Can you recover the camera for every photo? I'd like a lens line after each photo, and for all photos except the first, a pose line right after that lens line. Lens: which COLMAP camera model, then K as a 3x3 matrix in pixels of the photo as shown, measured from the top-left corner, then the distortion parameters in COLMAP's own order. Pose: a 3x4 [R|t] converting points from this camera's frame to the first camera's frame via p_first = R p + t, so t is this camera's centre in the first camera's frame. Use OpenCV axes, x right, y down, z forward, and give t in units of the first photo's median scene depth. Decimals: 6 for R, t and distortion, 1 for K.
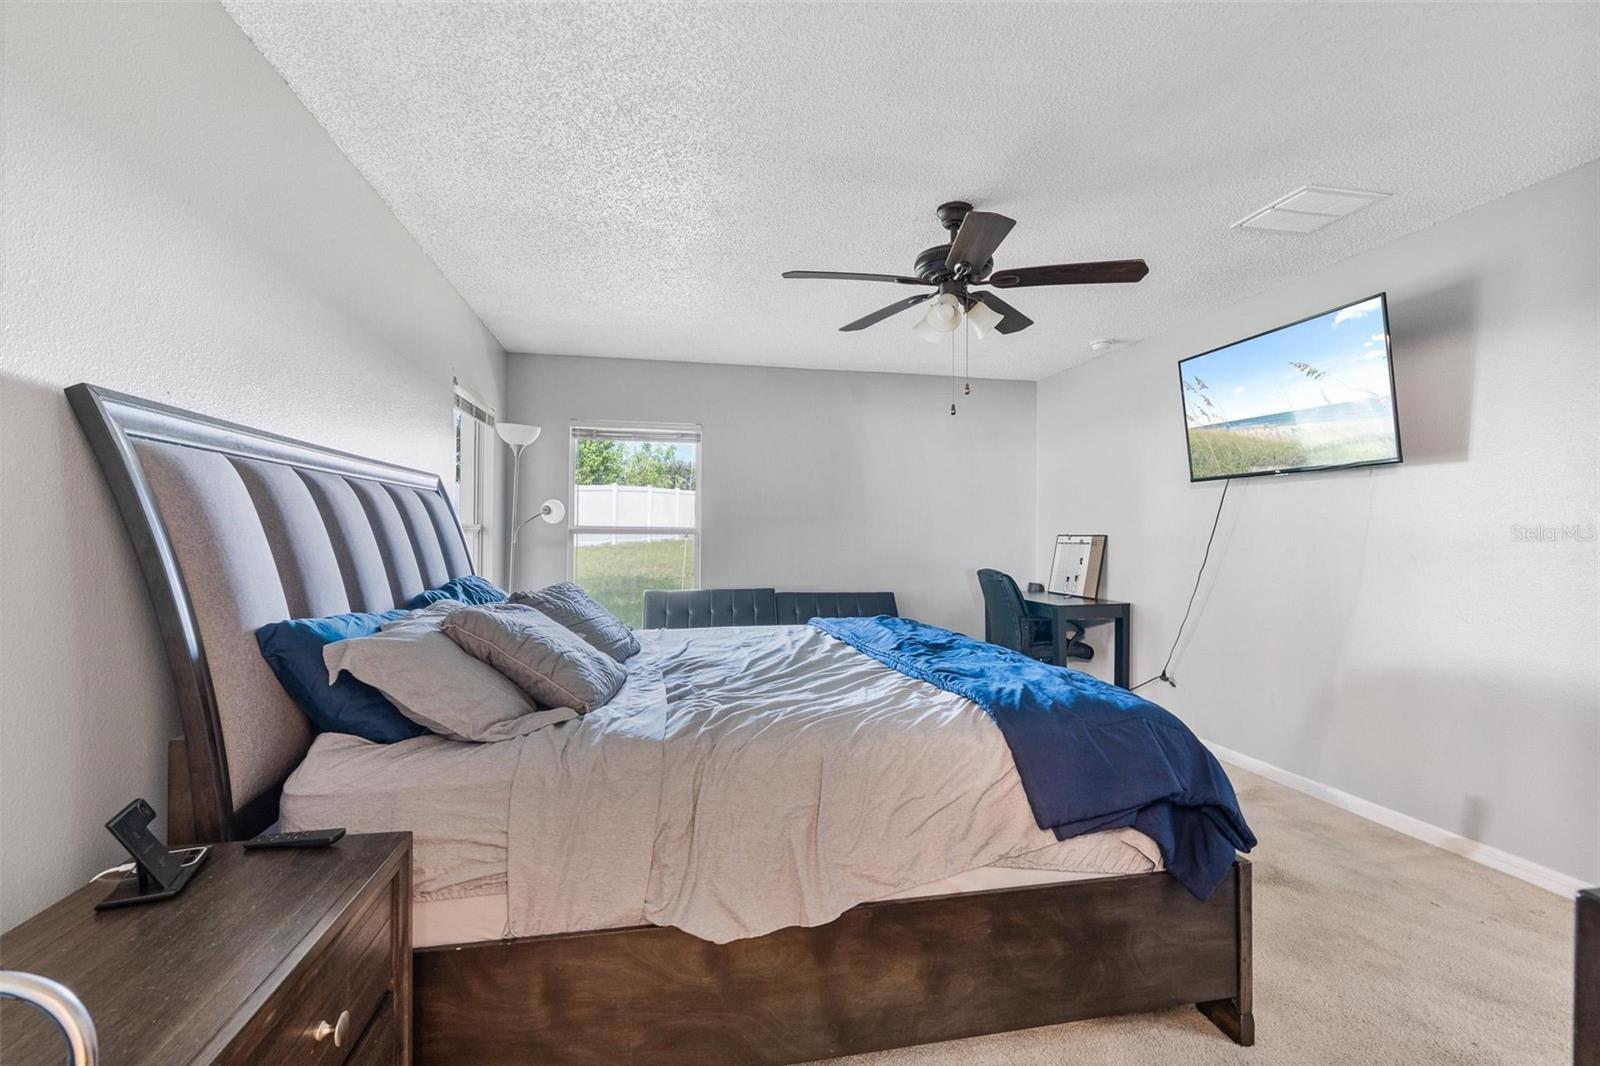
lens RADIAL K [[723.9, 0, 795.7], [0, 723.9, 531.9], [0, 0, 1]] dist [-0.006017, 0.001223]
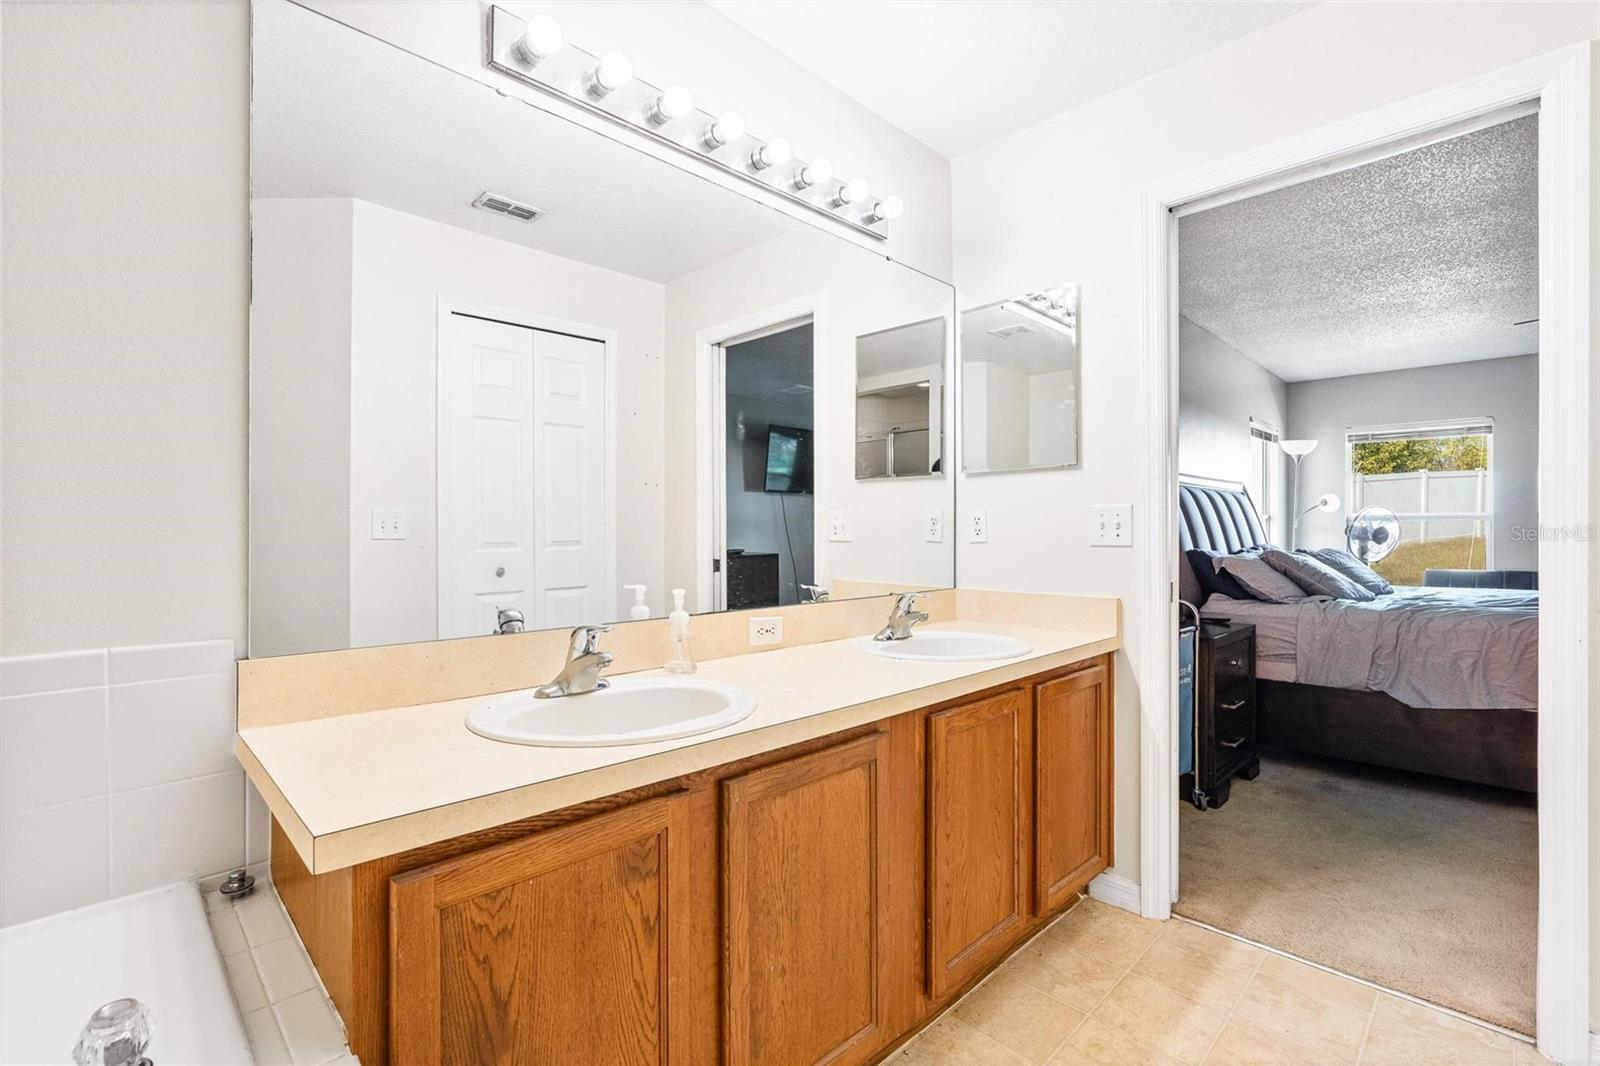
lens RADIAL K [[723.9, 0, 795.7], [0, 723.9, 531.9], [0, 0, 1]] dist [-0.006017, 0.001223]
pose [[0.562633, -0.006380, -0.826682, 0.339631], [0.007340, 0.999969, -0.002722, 0.034242], [0.826674, -0.004536, 0.562663, -0.899302]]
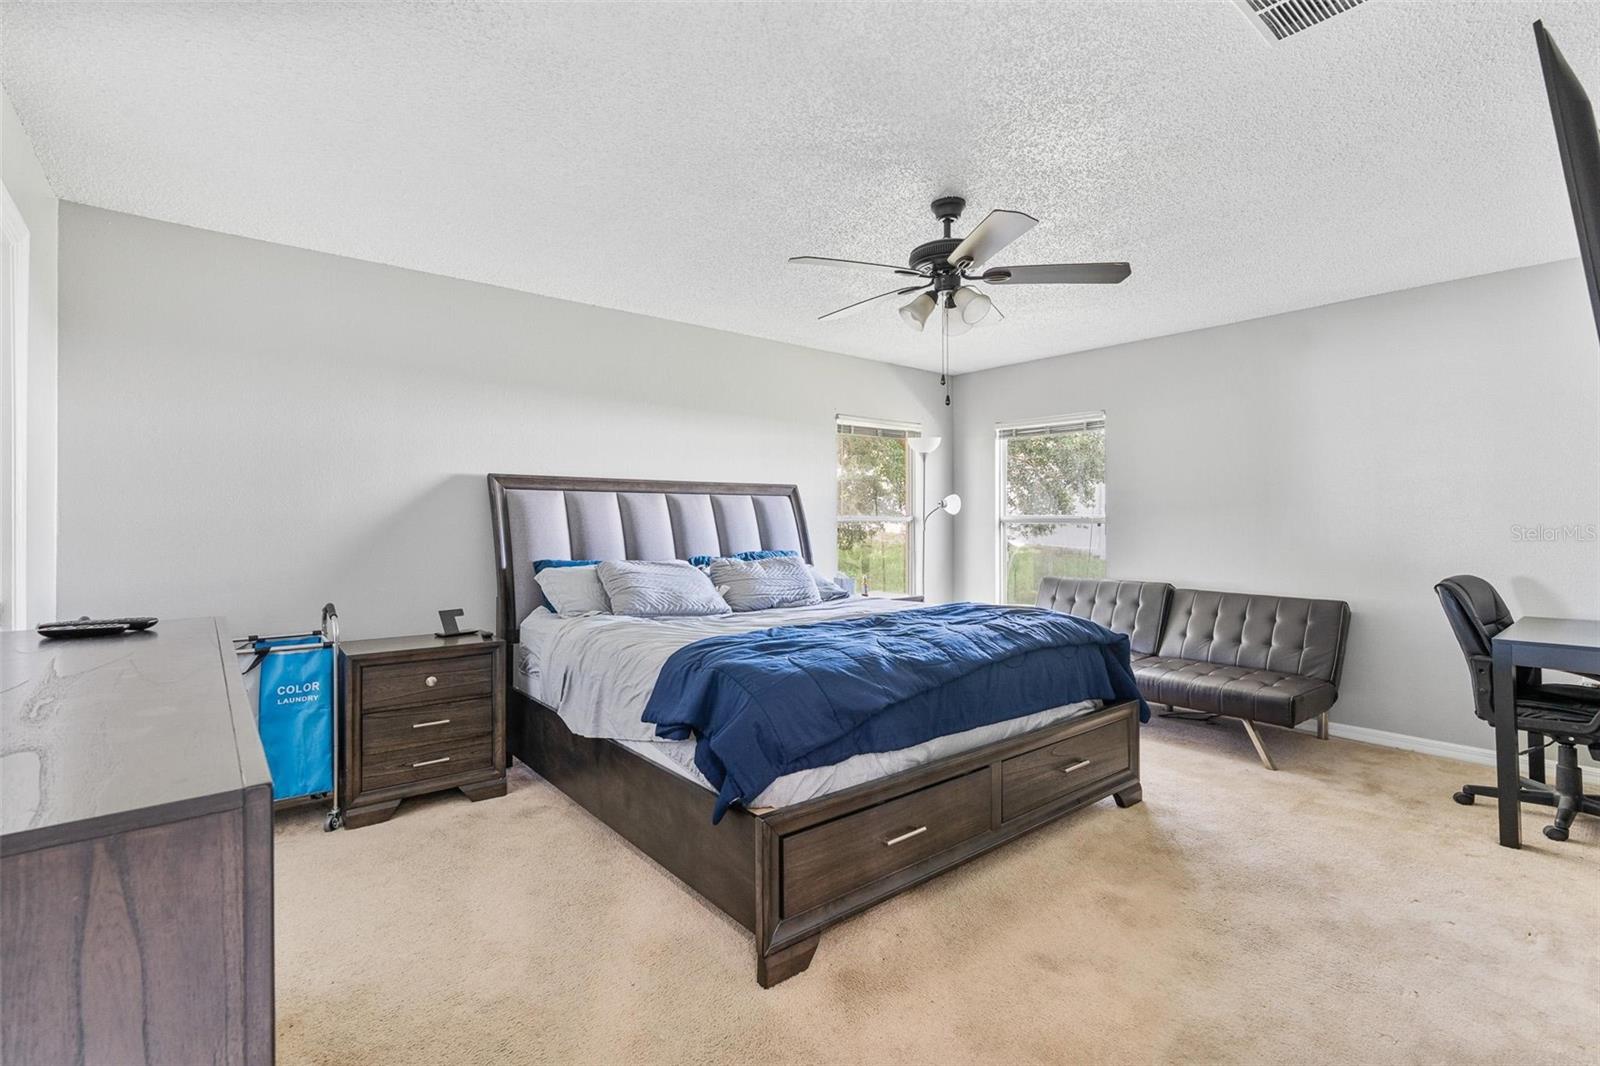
lens RADIAL K [[729.0, 0, 800.6], [0, 729.0, 527.4], [0, 0, 1]] dist [-0.010879, 0.000075]
pose [[0.476950, 0.003637, -0.878923, 1.064232], [0.002426, 0.999982, 0.005455, 0.003258], [0.878927, -0.004734, 0.476932, 0.341079]]
